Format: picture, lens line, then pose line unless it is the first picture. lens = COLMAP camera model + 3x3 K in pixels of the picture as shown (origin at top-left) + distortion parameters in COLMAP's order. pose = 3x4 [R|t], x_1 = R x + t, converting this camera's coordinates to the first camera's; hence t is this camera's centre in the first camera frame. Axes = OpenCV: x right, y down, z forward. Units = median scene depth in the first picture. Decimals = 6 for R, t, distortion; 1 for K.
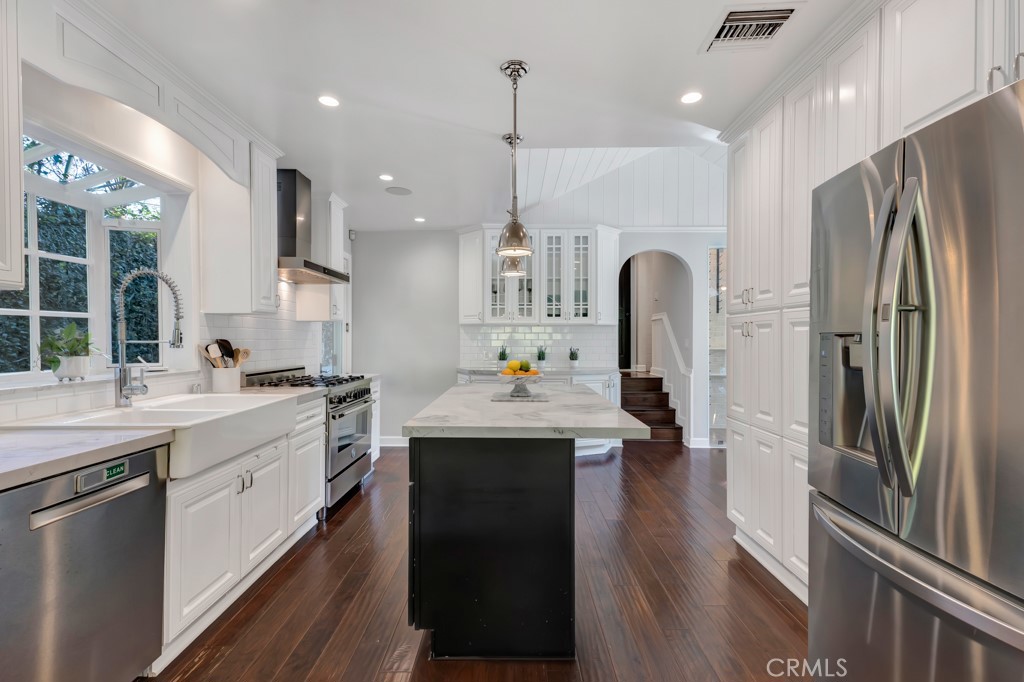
lens RADIAL K [[460.2, 0, 512.0], [0, 460.2, 341.0], [0, 0, 1]] dist [0.023753, 0.000028]
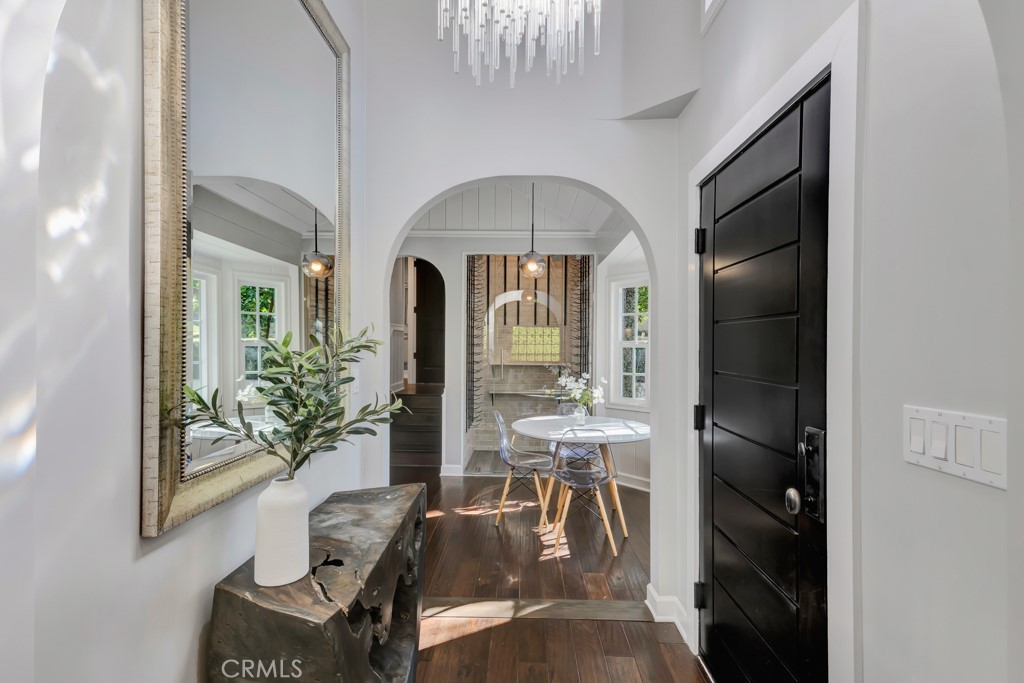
lens RADIAL K [[460.2, 0, 512.0], [0, 460.2, 341.5], [0, 0, 1]] dist [0.023753, 0.000028]
pose [[0.999769, 0.007590, -0.020130, 0.573578], [-0.007794, 0.999919, -0.010041, -0.023891], [0.020052, 0.010196, 0.999747, 0.106898]]
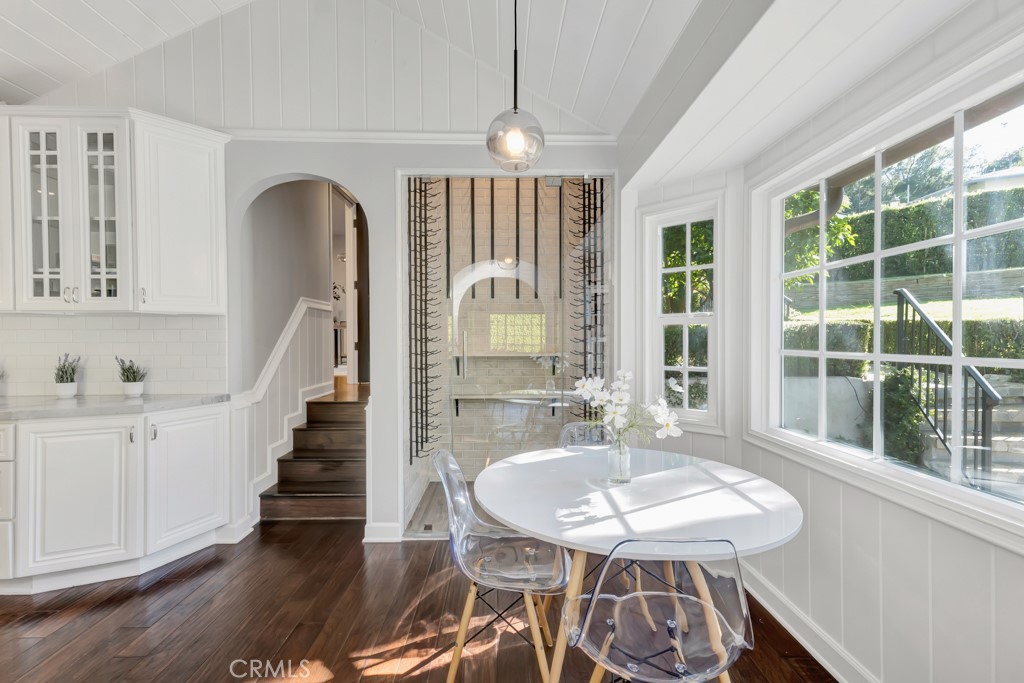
lens RADIAL K [[460.2, 0, 512.0], [0, 460.2, 341.5], [0, 0, 1]] dist [0.023753, 0.000028]
pose [[0.999744, -0.002380, 0.022481, 0.579691], [0.002283, 0.999988, 0.004335, -0.005316], [-0.022491, -0.004283, 0.999738, 0.482919]]
